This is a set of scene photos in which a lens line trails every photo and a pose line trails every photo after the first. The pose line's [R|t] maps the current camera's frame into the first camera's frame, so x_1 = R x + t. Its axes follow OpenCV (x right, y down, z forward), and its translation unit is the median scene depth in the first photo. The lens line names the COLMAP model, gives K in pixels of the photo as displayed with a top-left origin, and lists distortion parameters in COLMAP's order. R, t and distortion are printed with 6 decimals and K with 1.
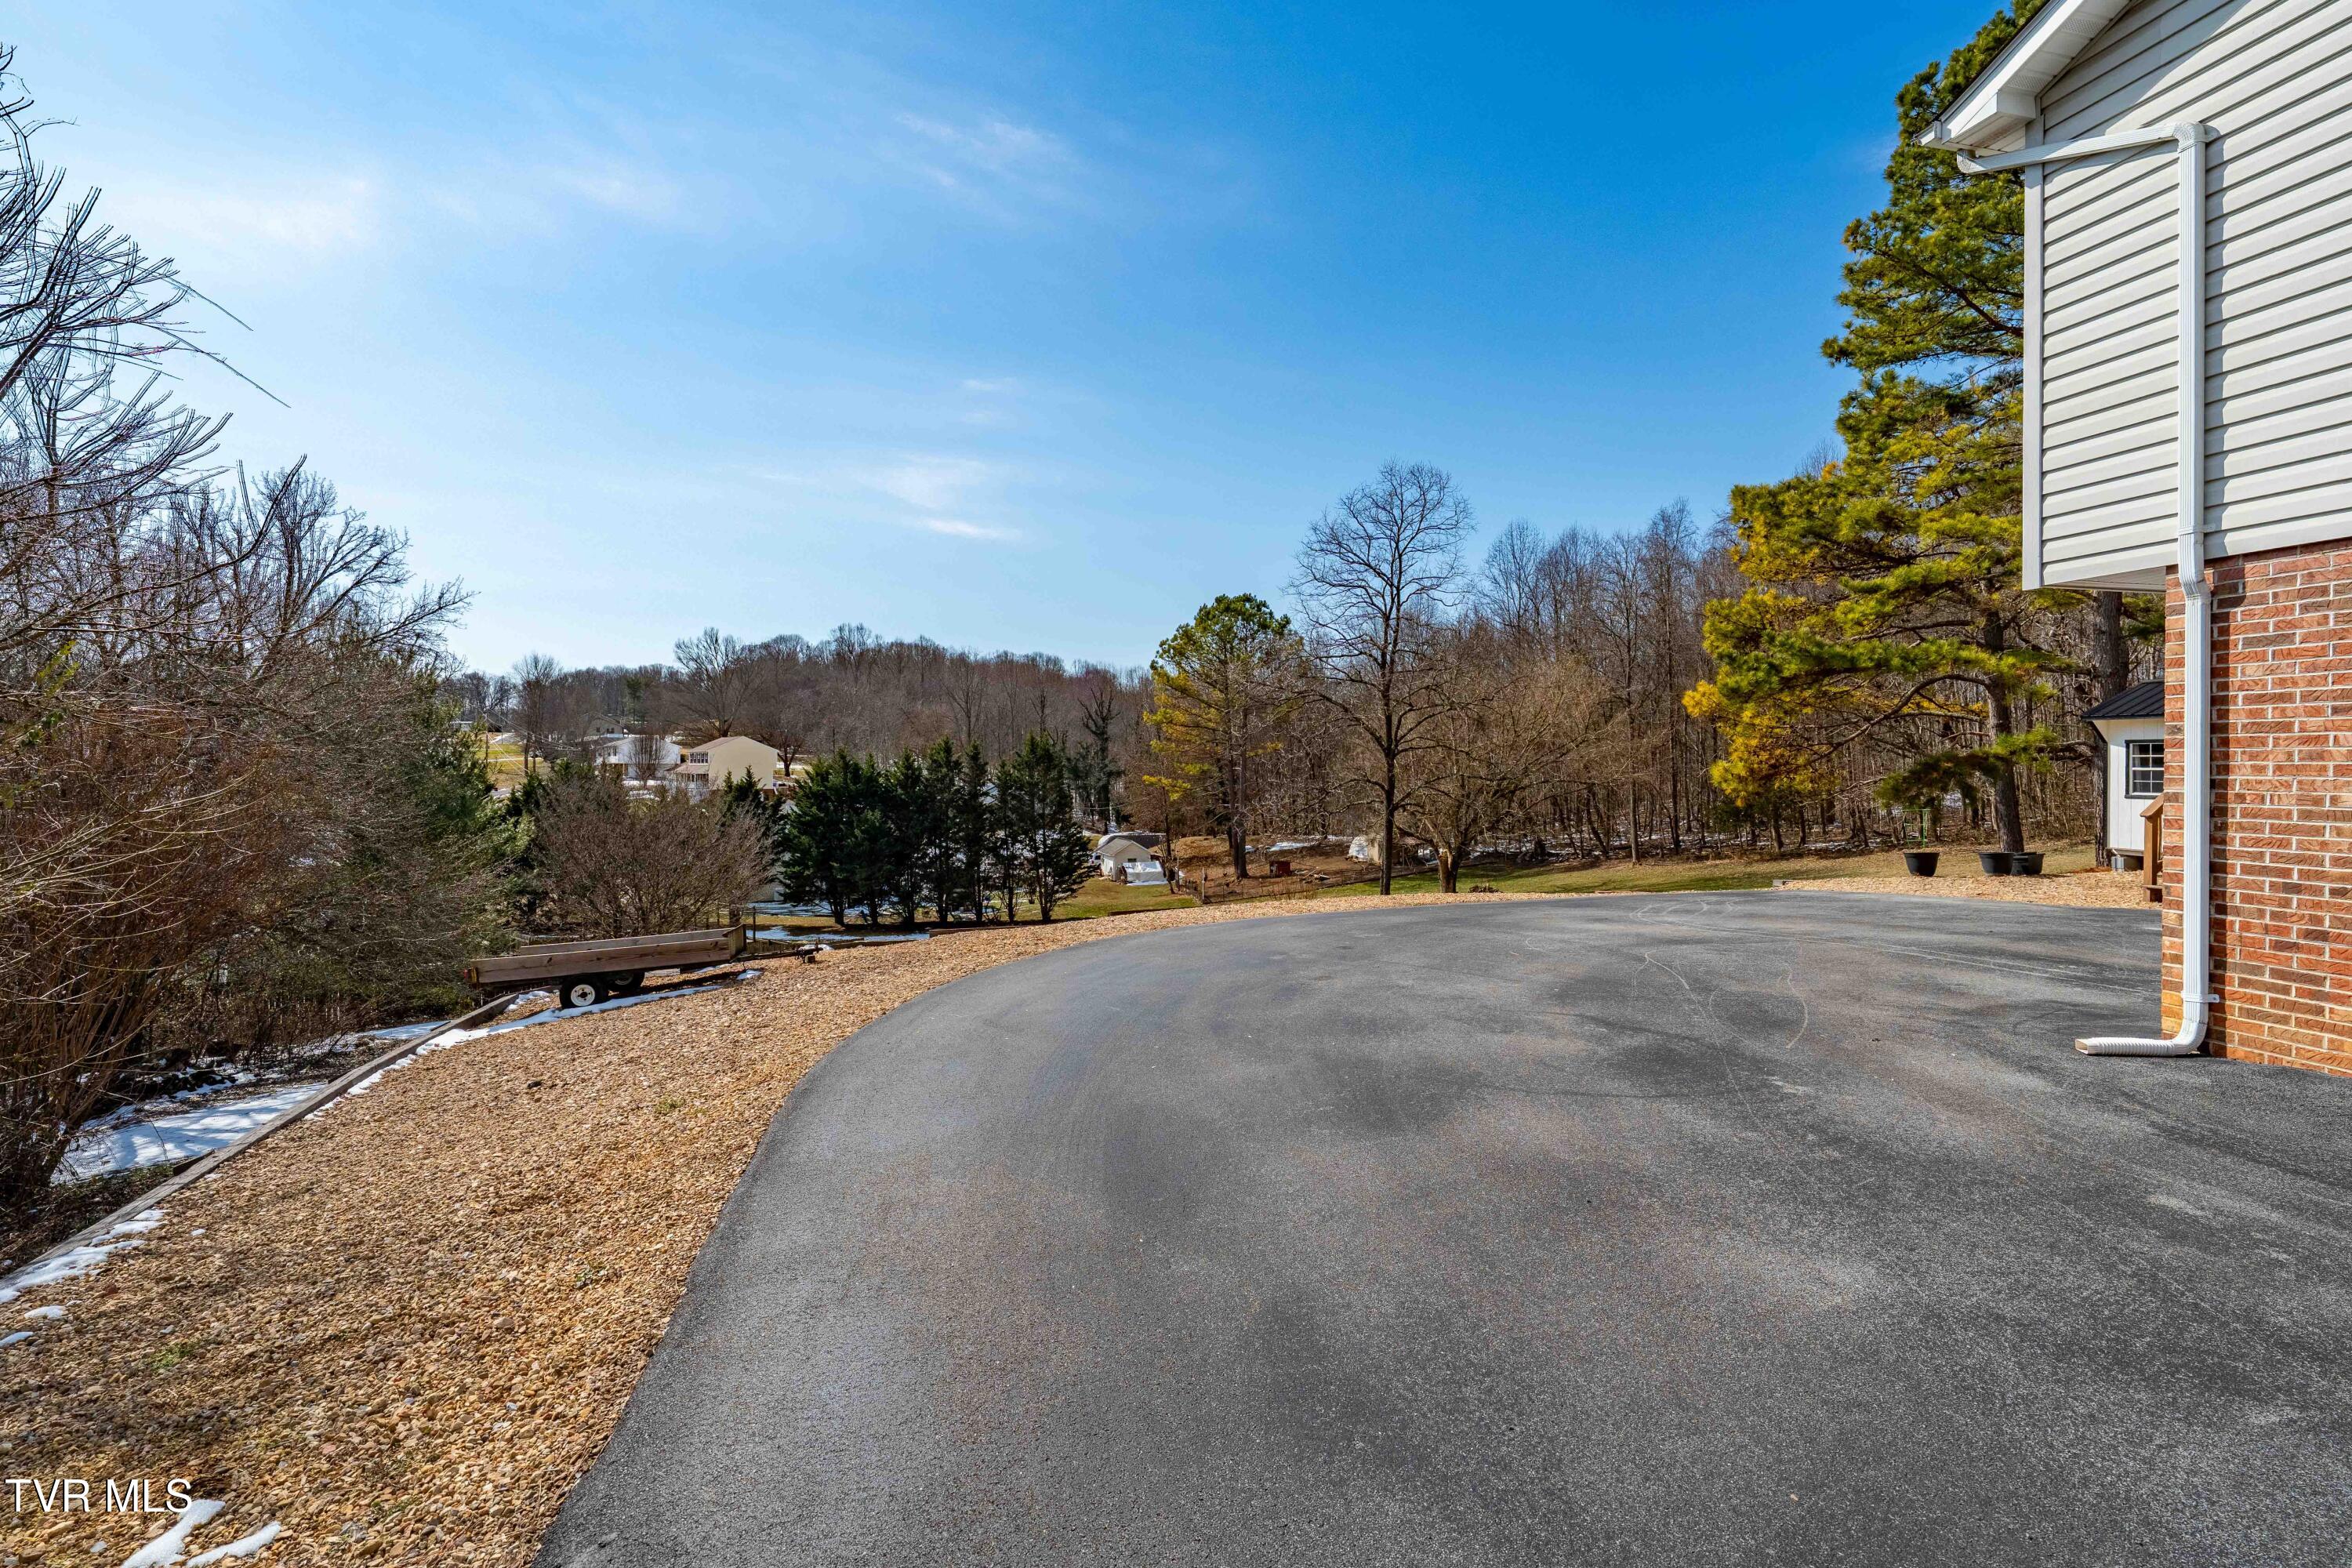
lens RADIAL K [[1023.9, 0, 1190.1], [0, 1023.9, 755.4], [0, 0, 1]] dist [-0.001330, -0.000008]
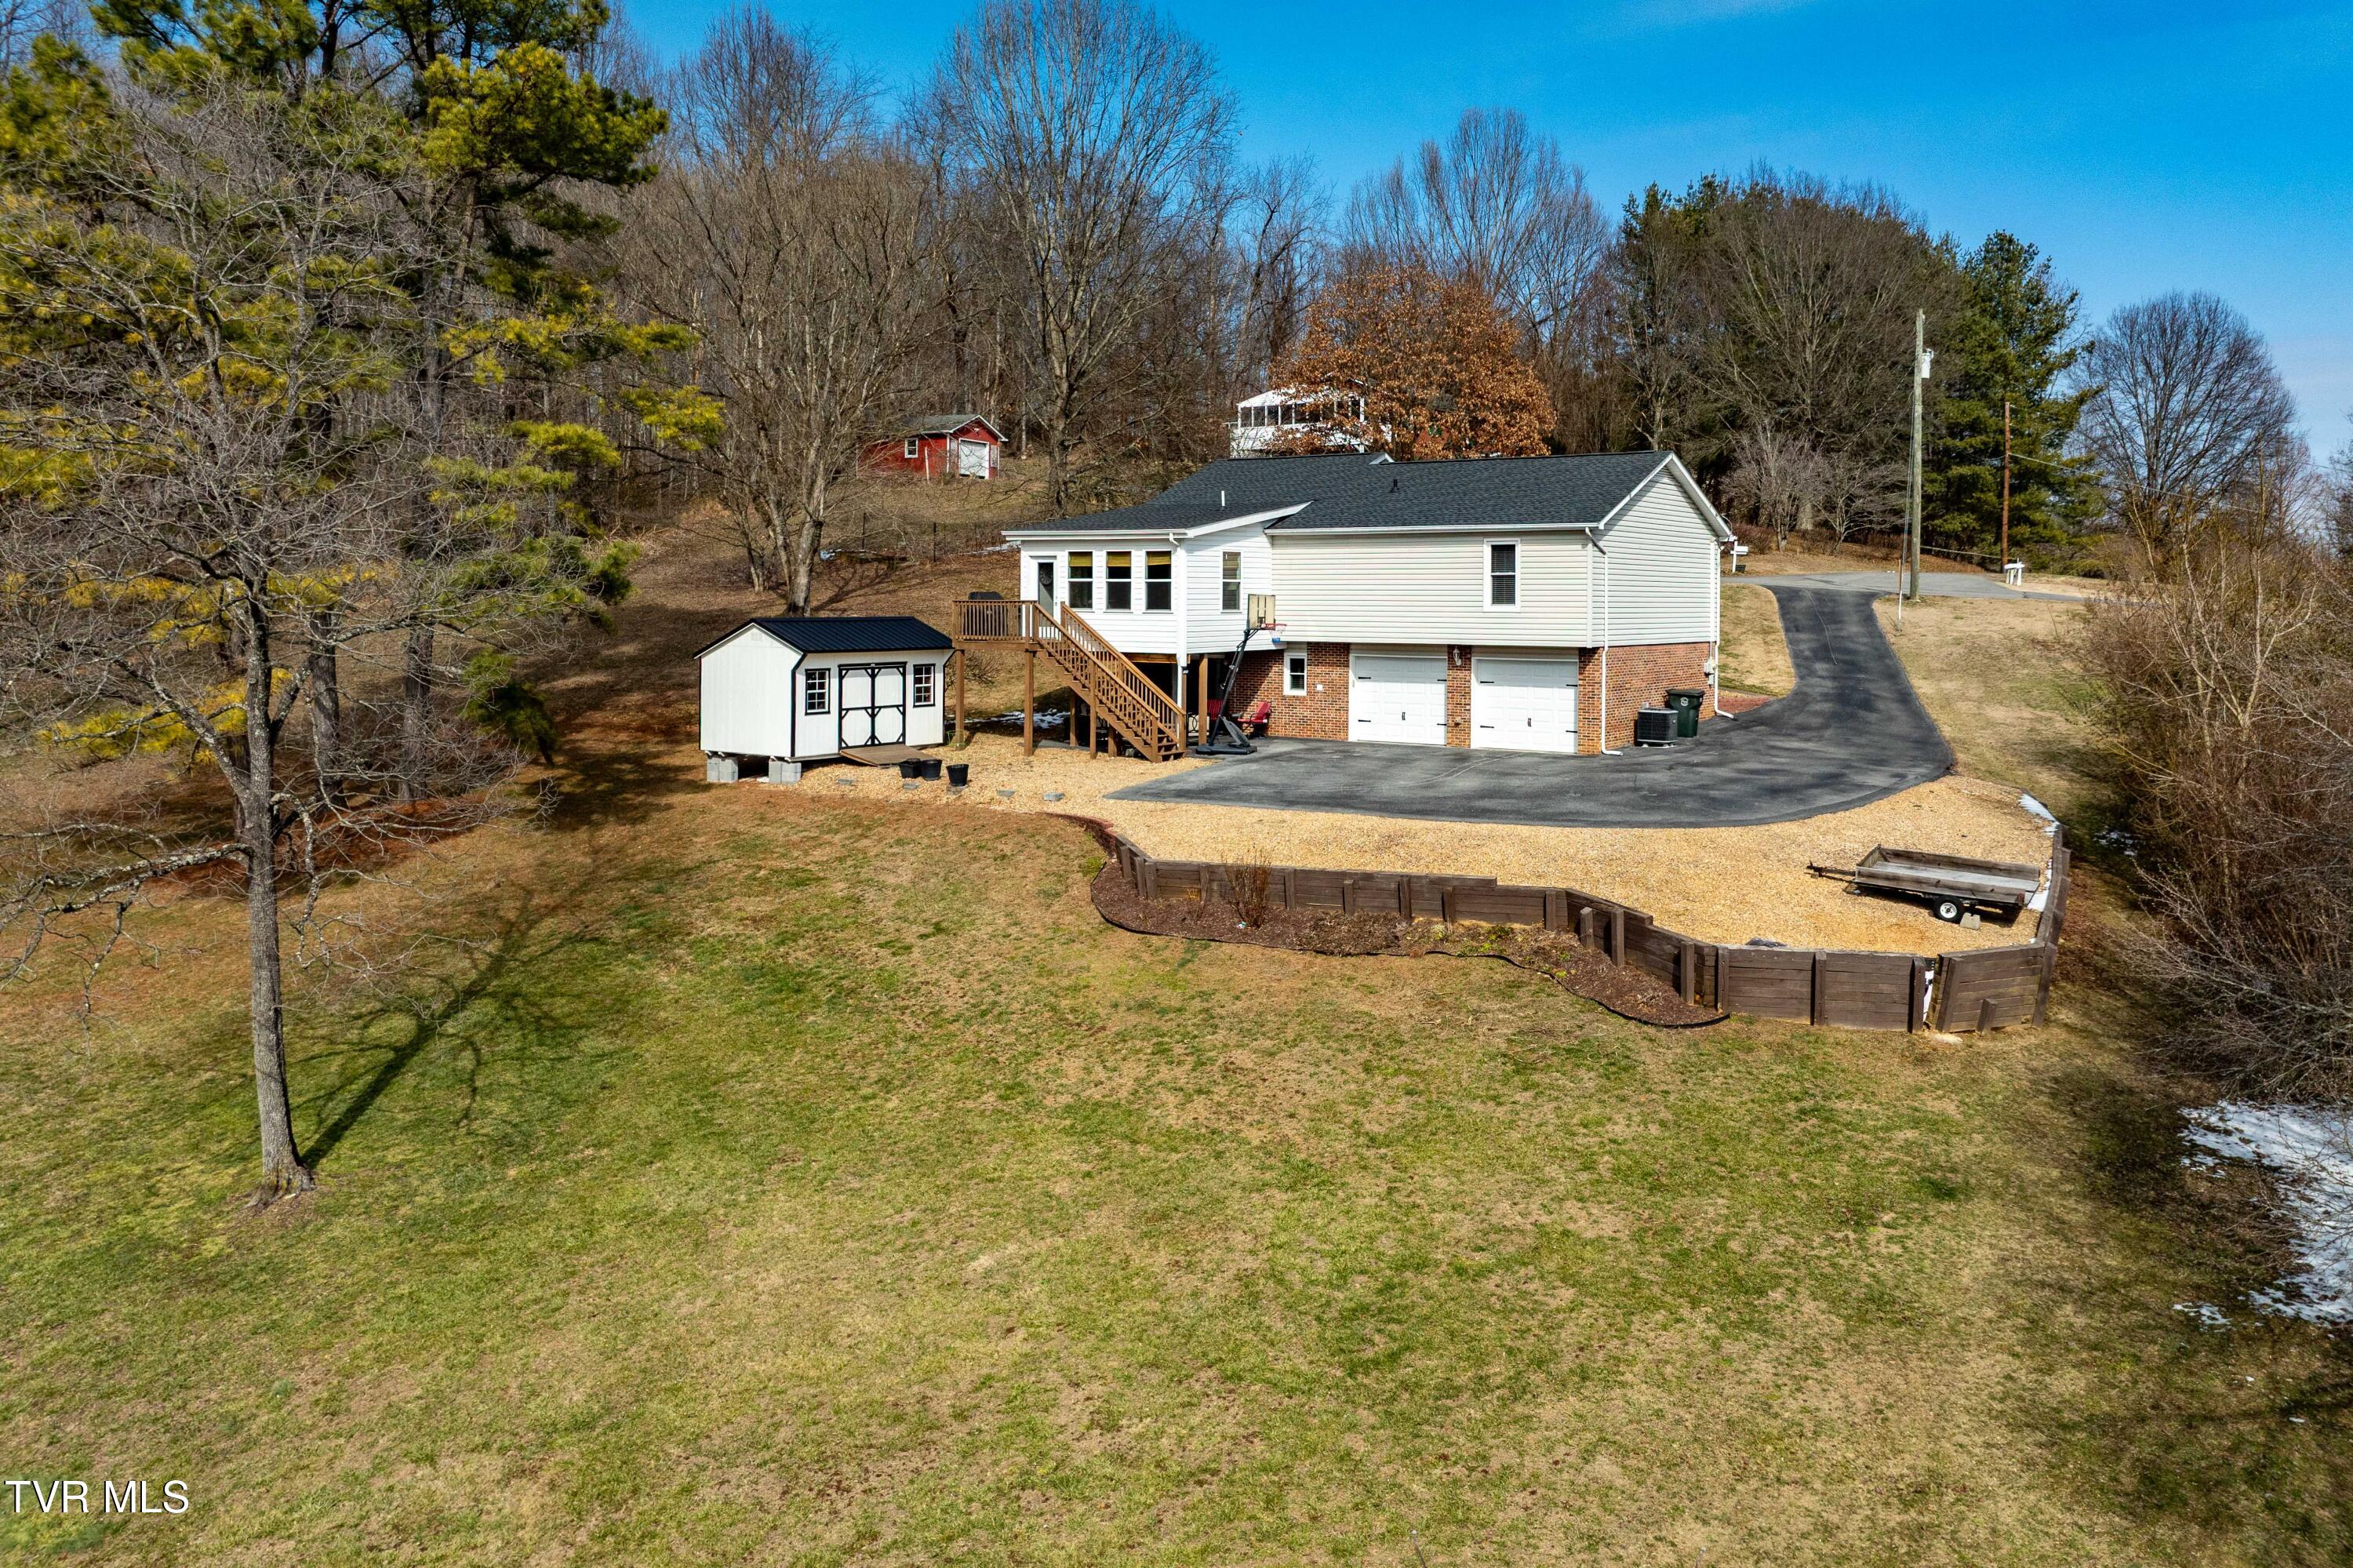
lens RADIAL K [[1815.5, 0, 1309.5], [0, 1815.5, 557.3], [0, 0, 1]] dist [-0.034556, -0.000852]
pose [[-0.692412, 0.011406, 0.721413, -0.802887], [-0.011942, 0.999557, -0.027266, -0.072062], [-0.721404, -0.027494, -0.691969, 1.534958]]
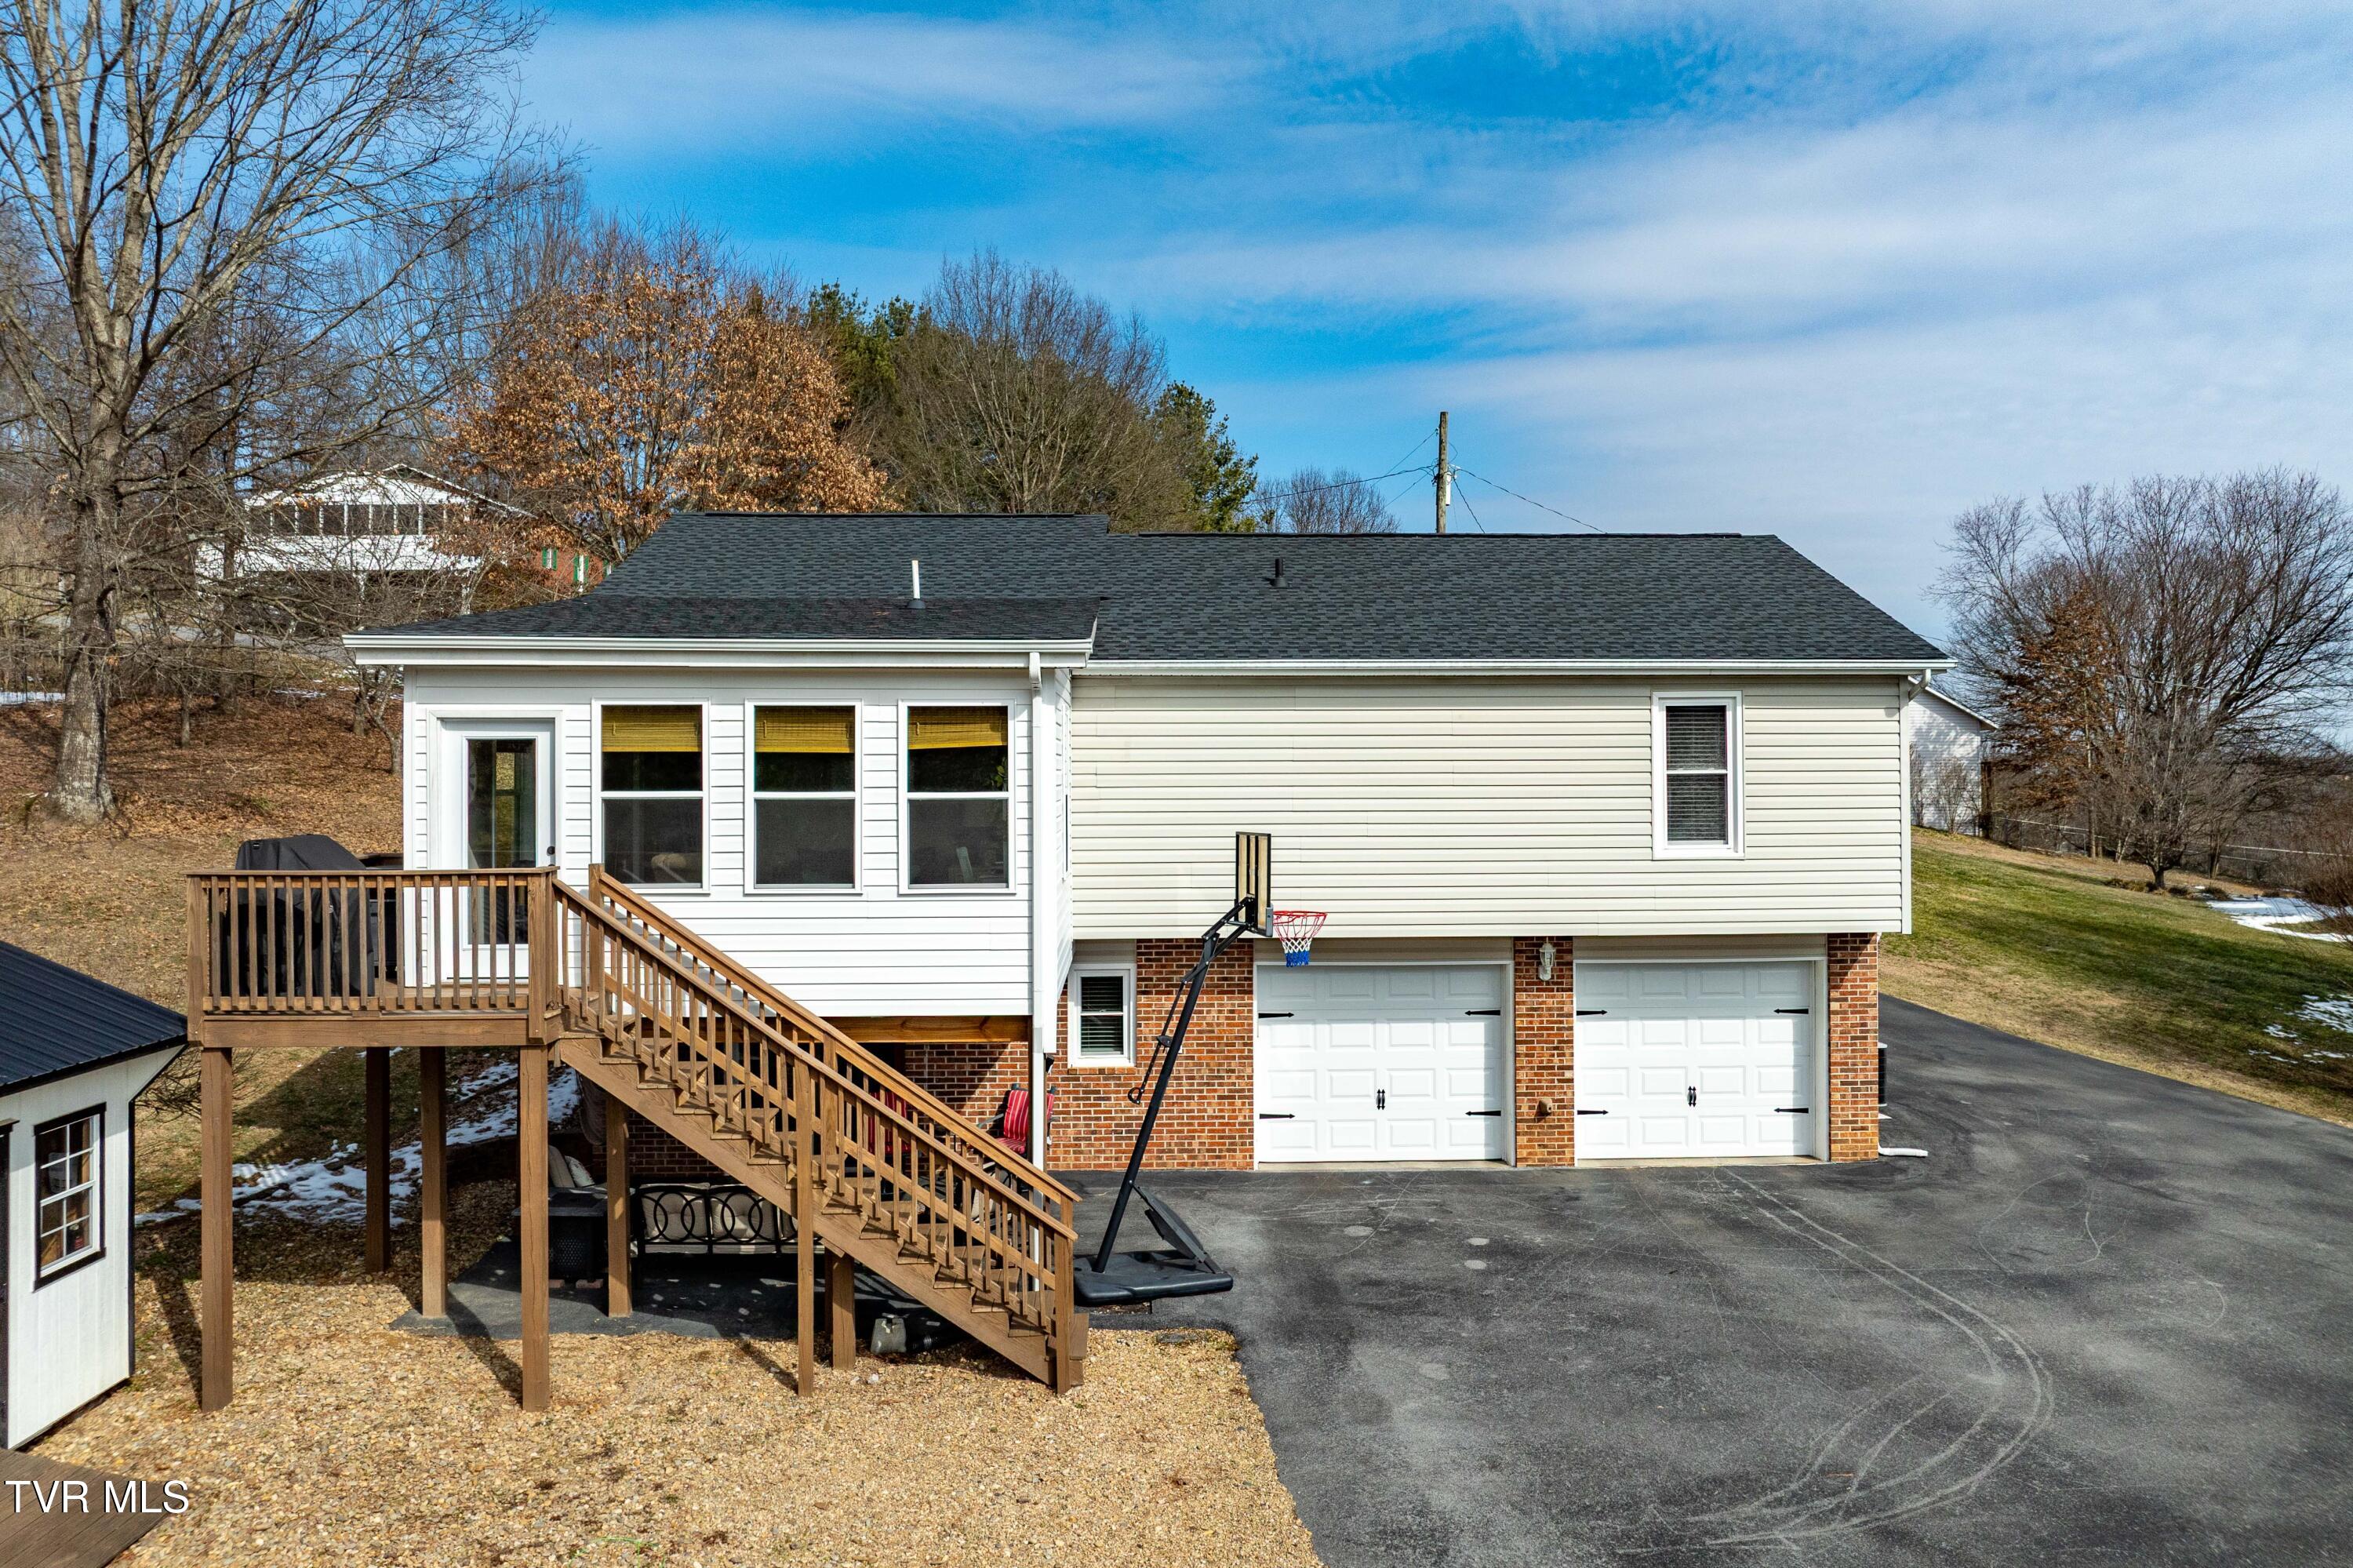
lens RADIAL K [[1699.4, 0, 1226.0], [0, 1699.4, 746.7], [0, 0, 1]] dist [-0.039285, 0.000073]
pose [[-0.982904, 0.006324, 0.184012, 0.340436], [0.001050, 0.999586, -0.028747, -0.095080], [-0.184117, -0.028062, -0.982504, 0.963147]]
